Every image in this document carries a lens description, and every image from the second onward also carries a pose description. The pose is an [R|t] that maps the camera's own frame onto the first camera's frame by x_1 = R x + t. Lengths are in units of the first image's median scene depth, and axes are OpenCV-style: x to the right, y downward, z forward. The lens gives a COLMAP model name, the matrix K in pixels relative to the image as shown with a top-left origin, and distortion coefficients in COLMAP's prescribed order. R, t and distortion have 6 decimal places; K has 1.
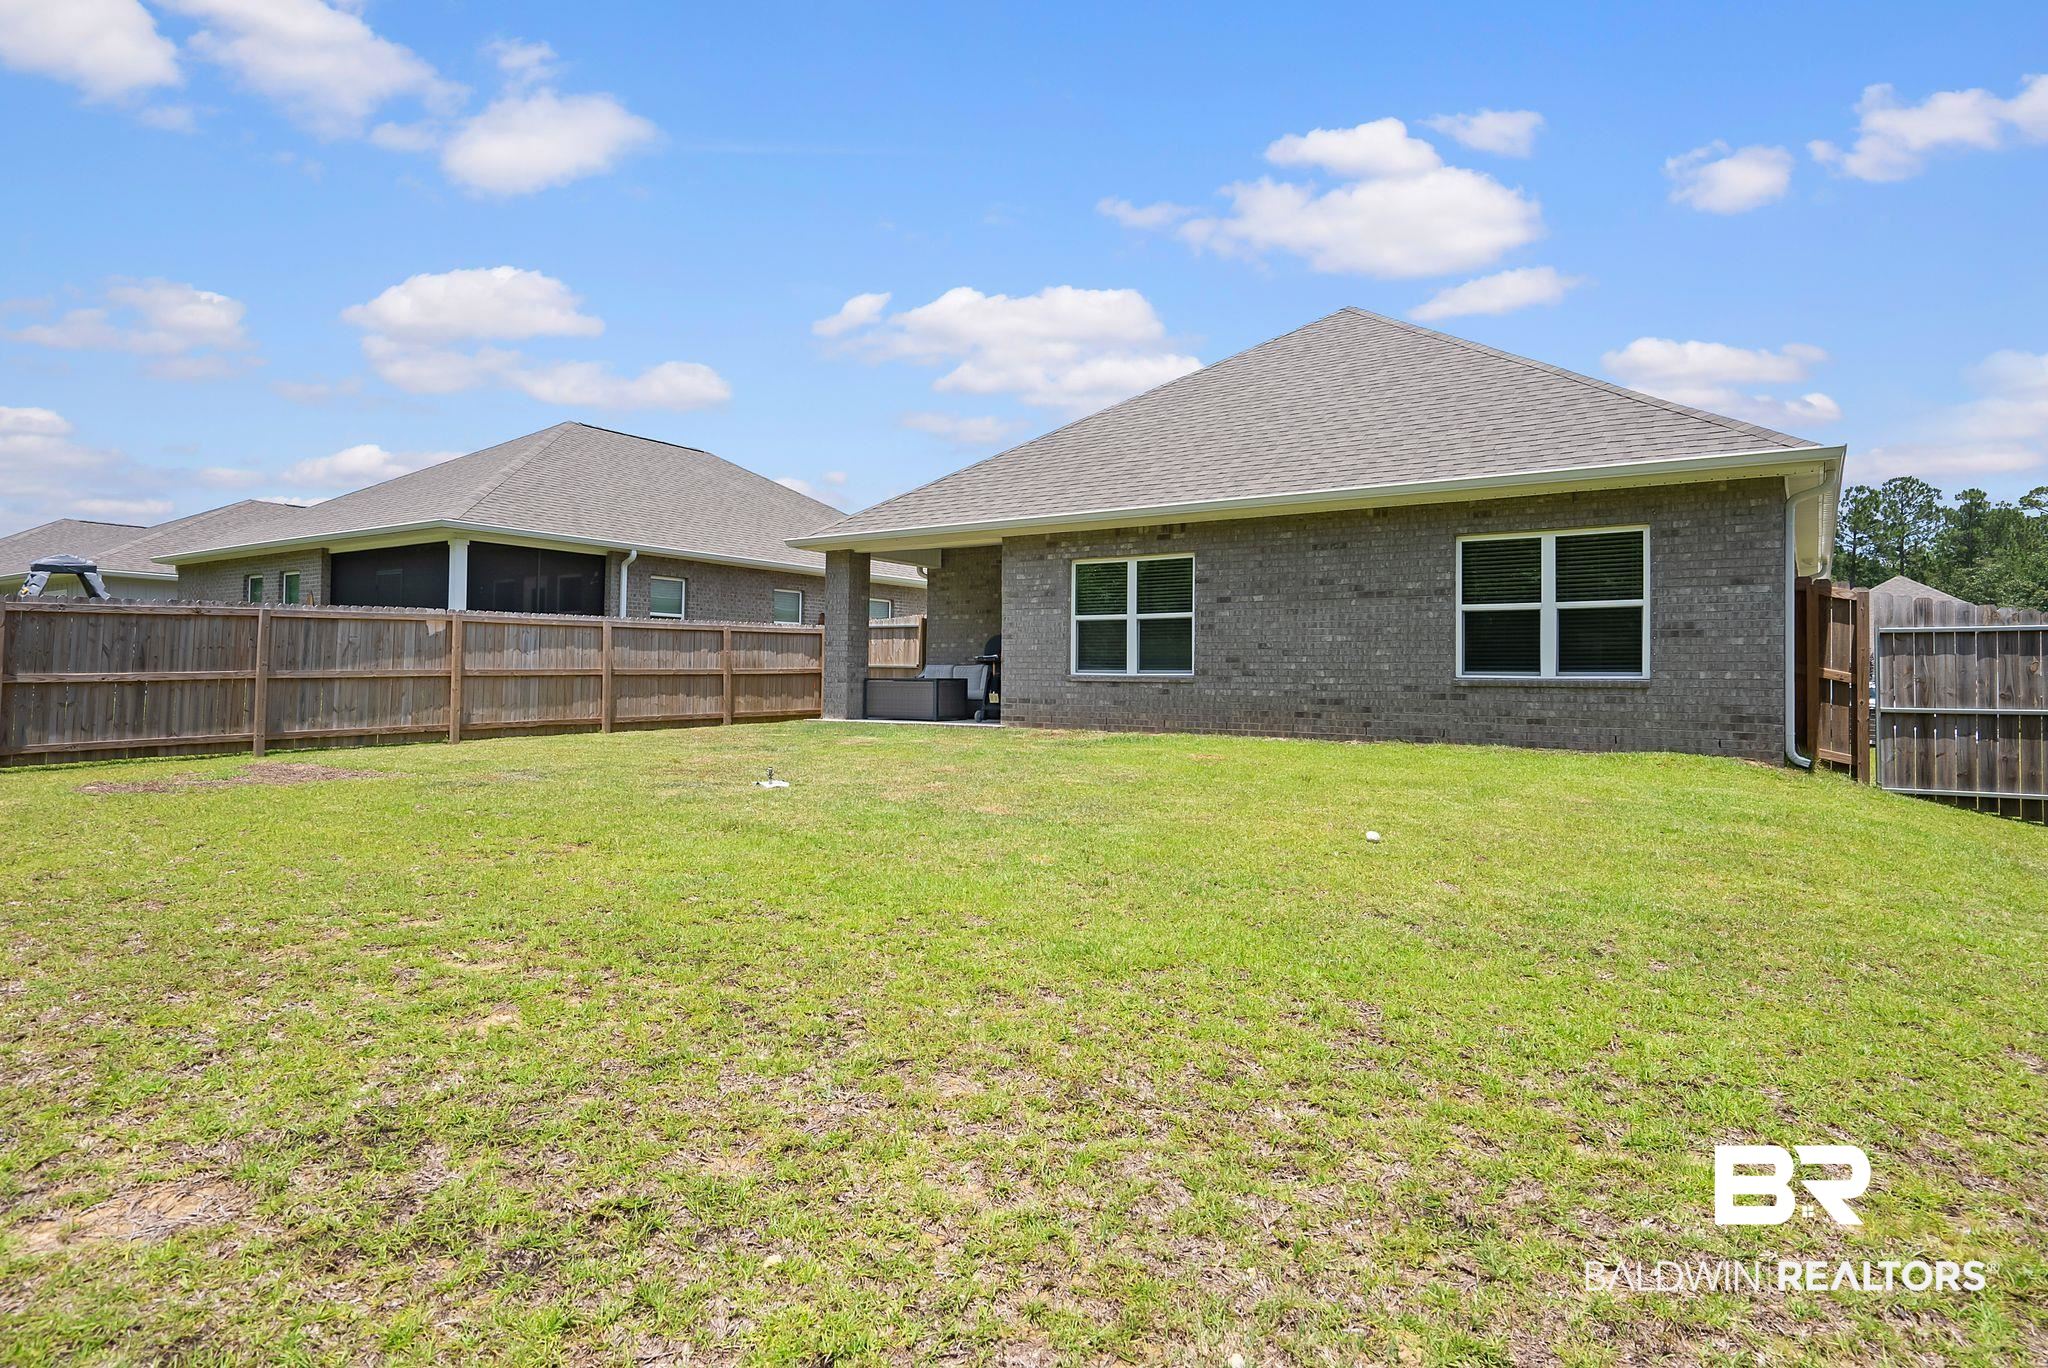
lens RADIAL K [[1152.0, 0, 1024.0], [0, 1152.0, 684.0], [0, 0, 1]] dist [0.017349, 0.000373]
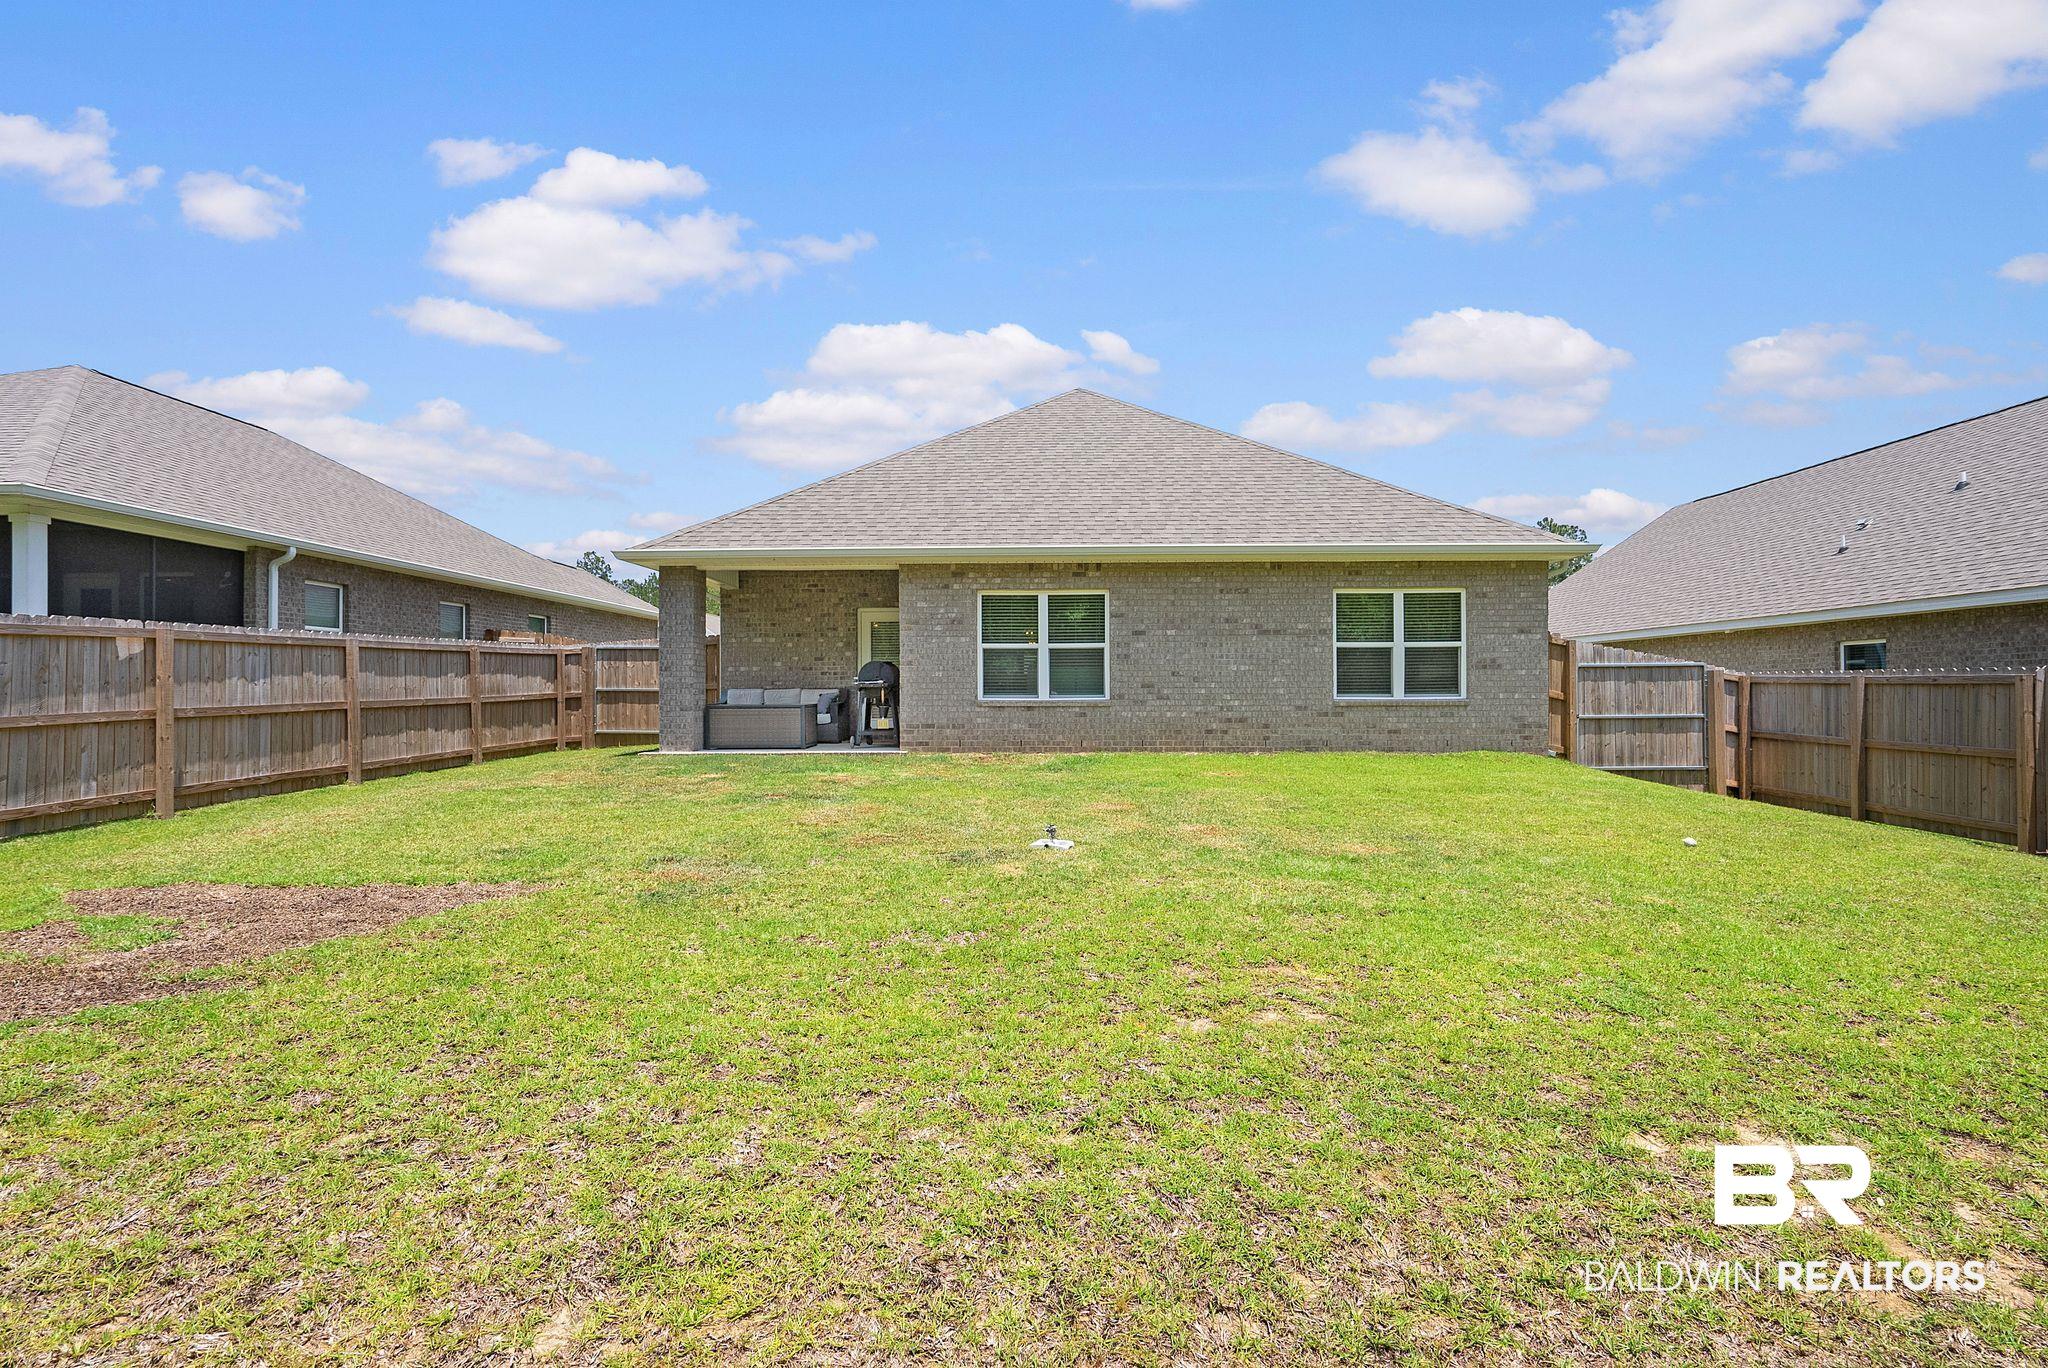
lens RADIAL K [[933.2, 0, 1020.9], [0, 933.2, 695.4], [0, 0, 1]] dist [-0.002179, 0.003446]
pose [[0.831686, -0.017395, 0.554973, -0.413375], [0.013249, 0.999846, 0.011483, -0.022285], [-0.555088, -0.002197, 0.831789, 0.283472]]
